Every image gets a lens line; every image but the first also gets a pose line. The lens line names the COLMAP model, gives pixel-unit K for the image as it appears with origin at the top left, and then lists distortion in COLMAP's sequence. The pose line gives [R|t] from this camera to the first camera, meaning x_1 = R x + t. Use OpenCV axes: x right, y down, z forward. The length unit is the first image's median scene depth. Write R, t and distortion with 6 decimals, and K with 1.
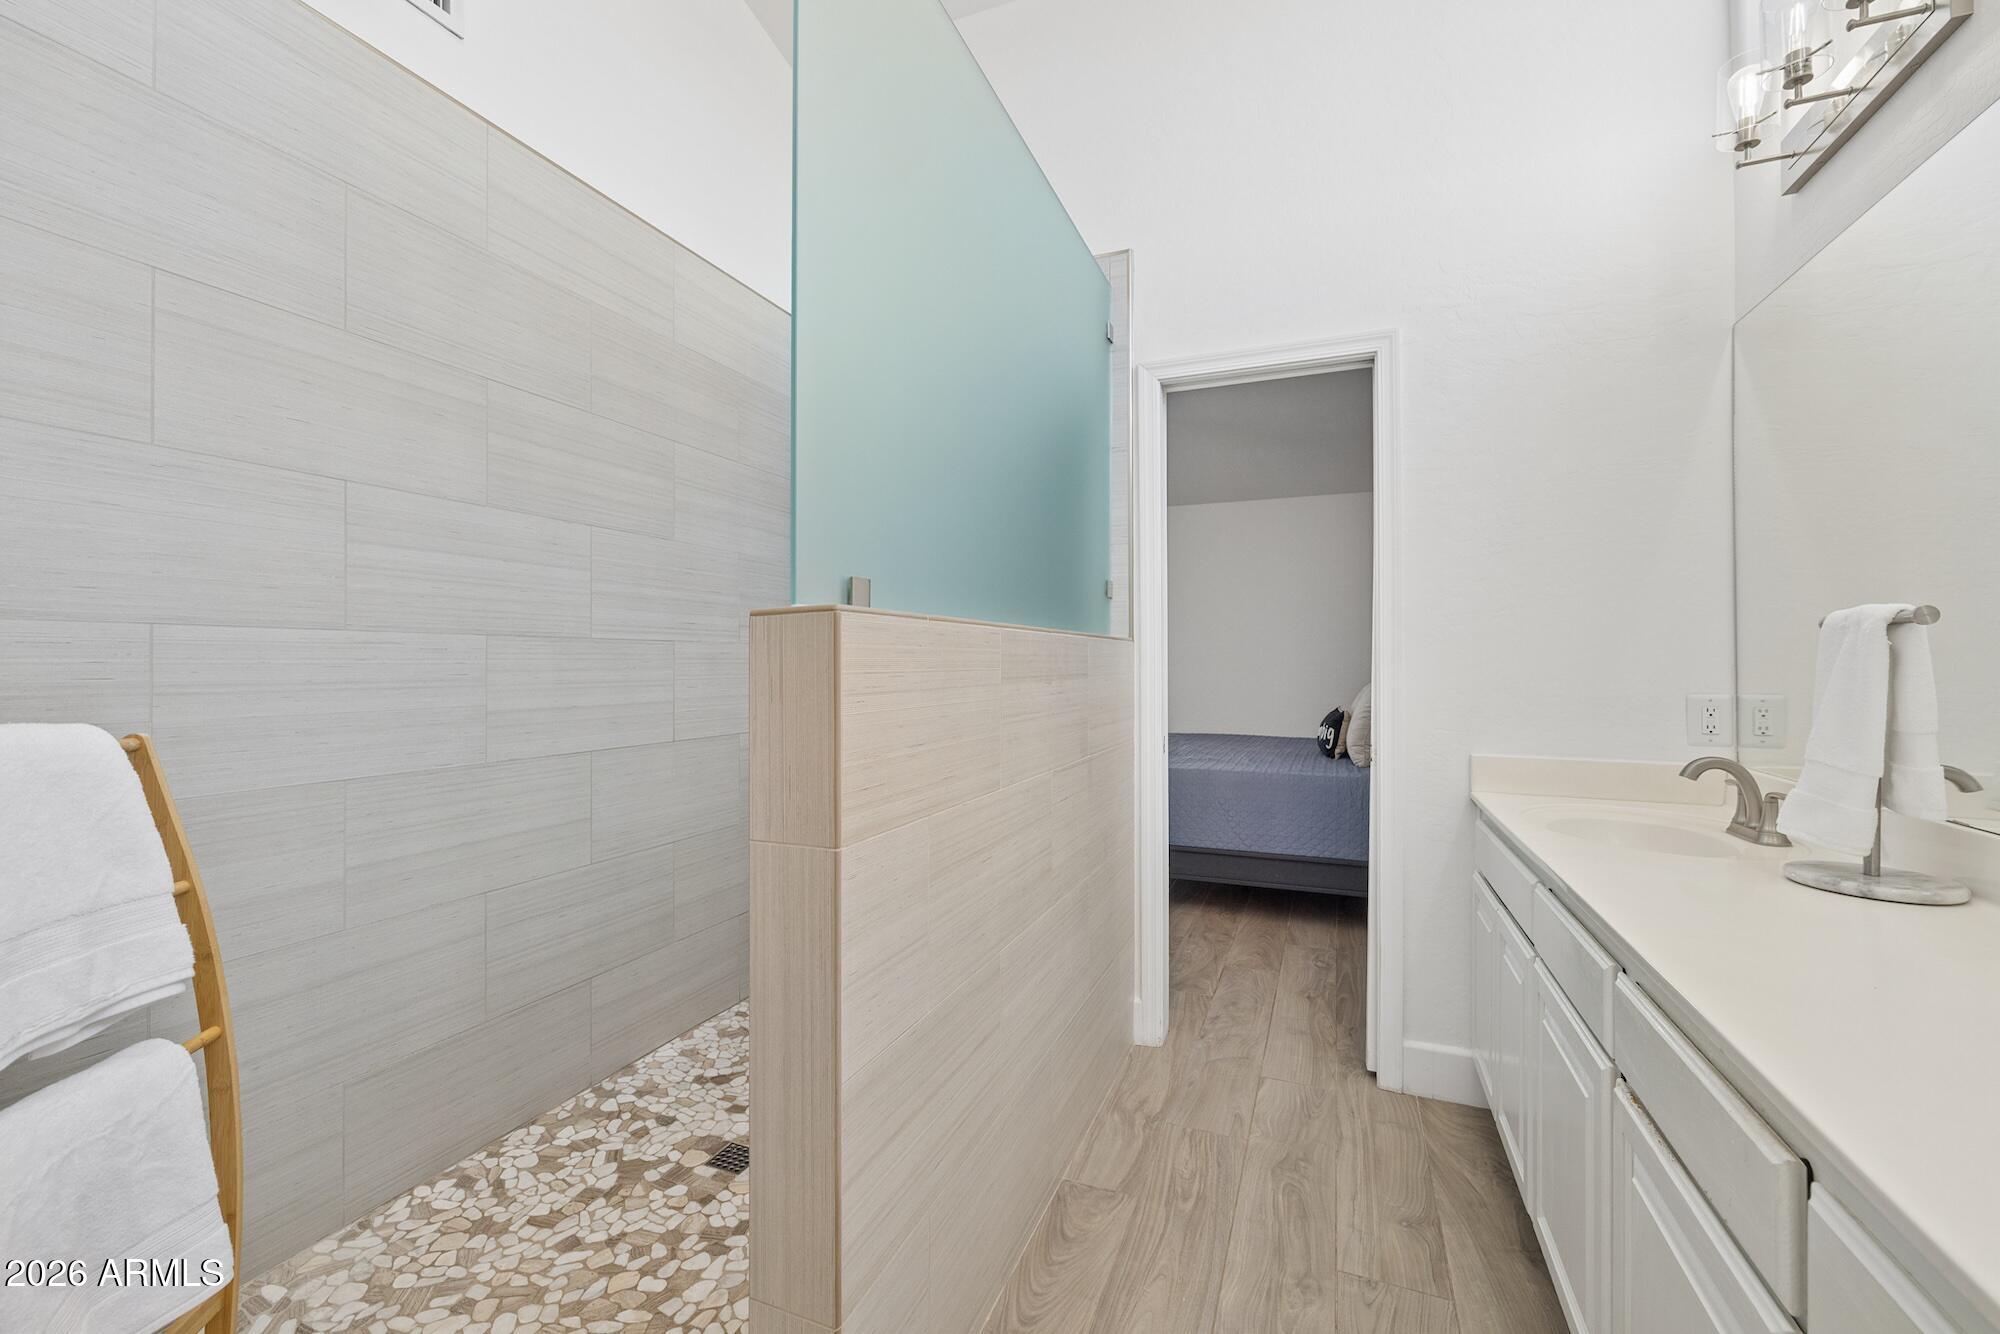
lens RADIAL K [[826.8, 0, 991.1], [0, 826.8, 661.3], [0, 0, 1]] dist [-0.000277, 0.000133]
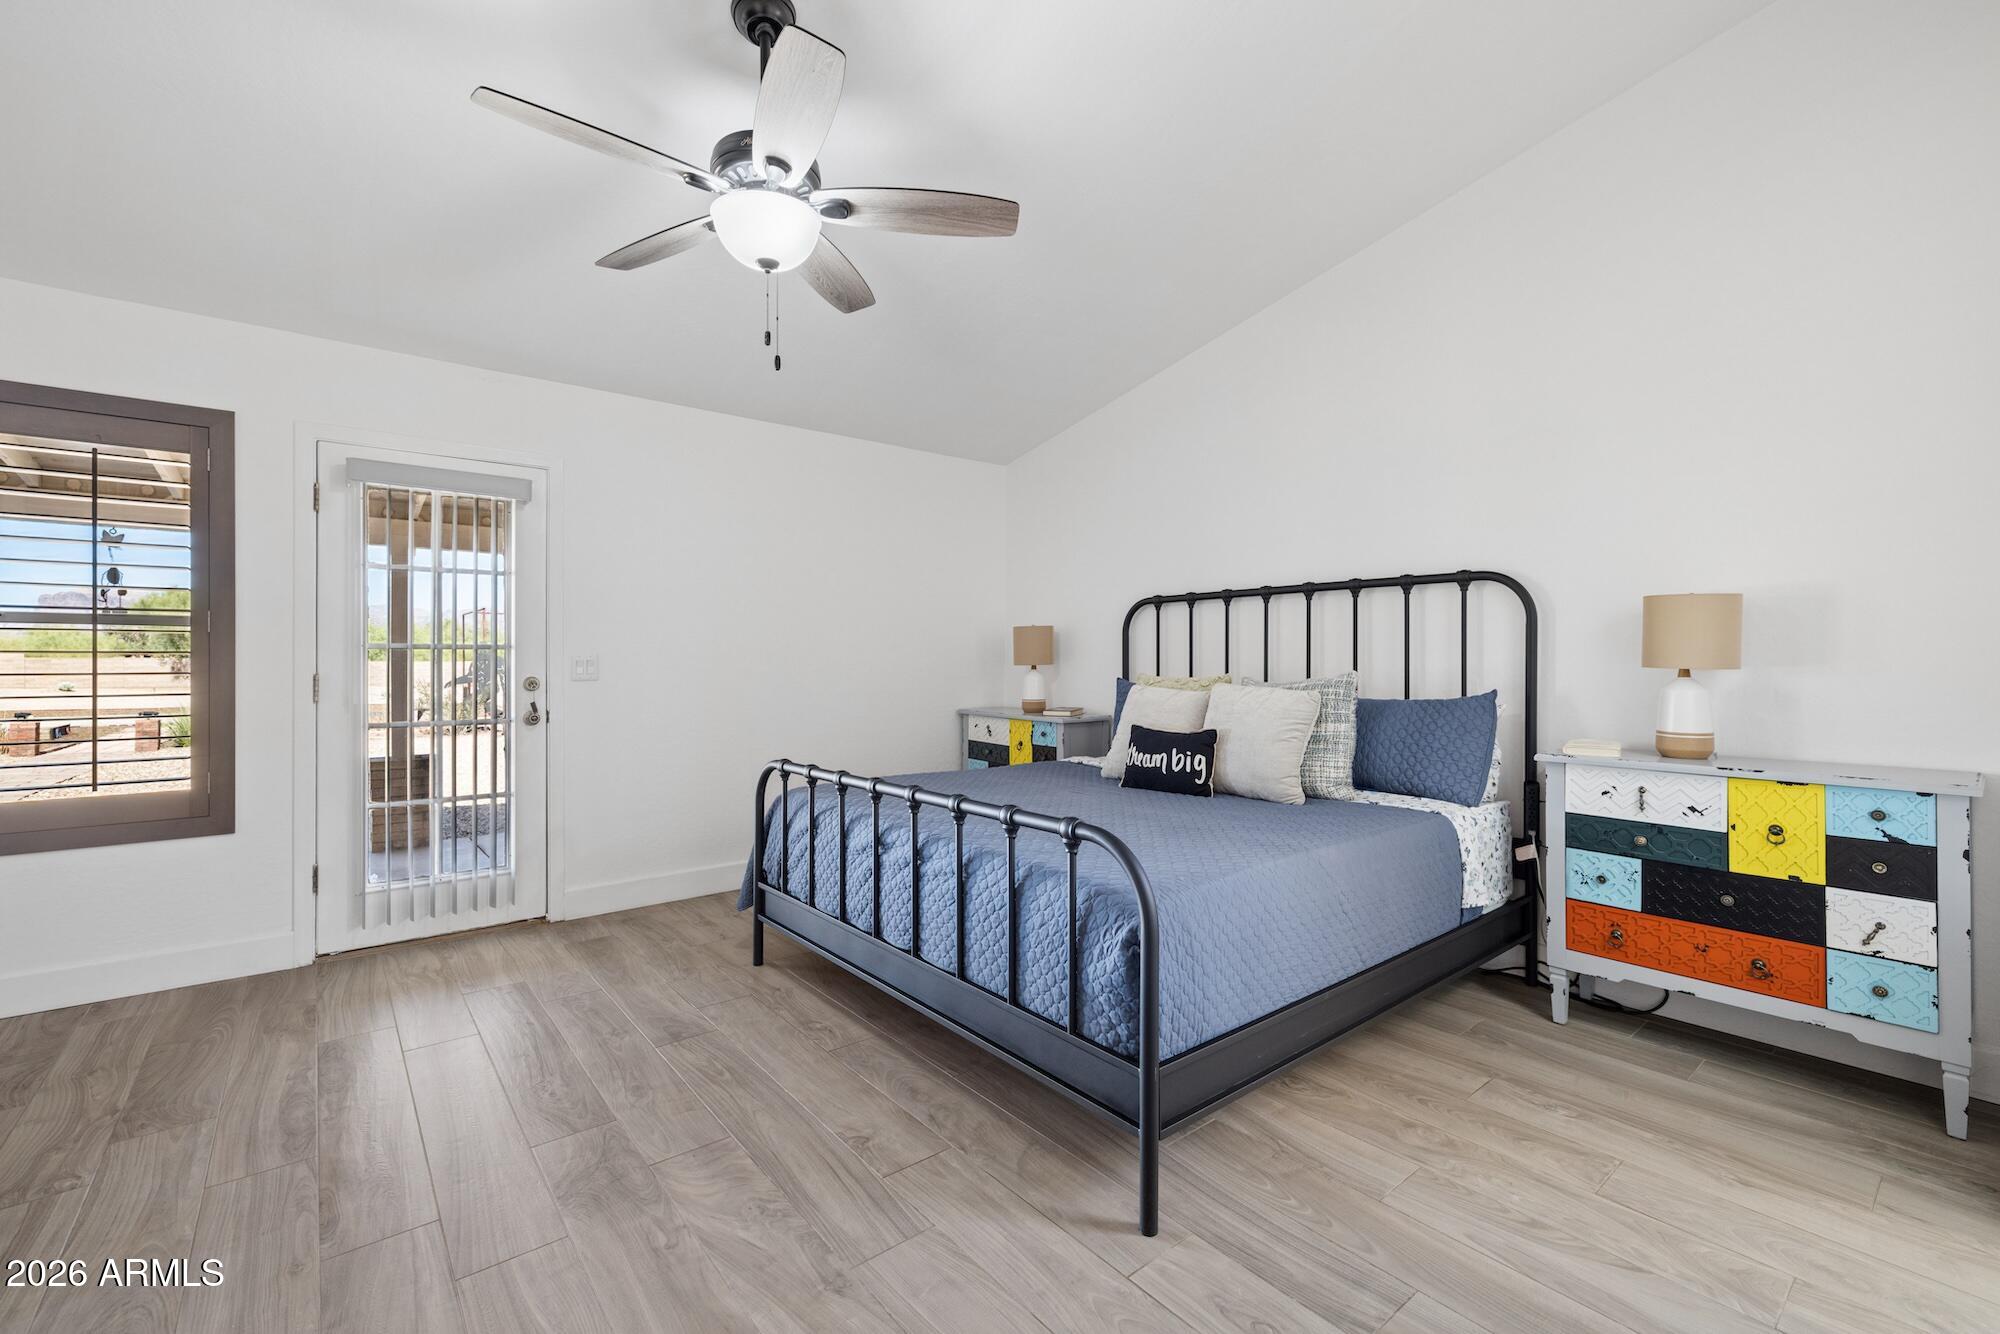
lens RADIAL K [[826.8, 0, 991.1], [0, 826.8, 661.3], [0, 0, 1]] dist [-0.000277, 0.000133]
pose [[0.465769, 0.002031, 0.884904, -0.398464], [-0.002884, 0.999996, -0.000778, 0.002317], [-0.884902, -0.002189, 0.465773, 1.059591]]
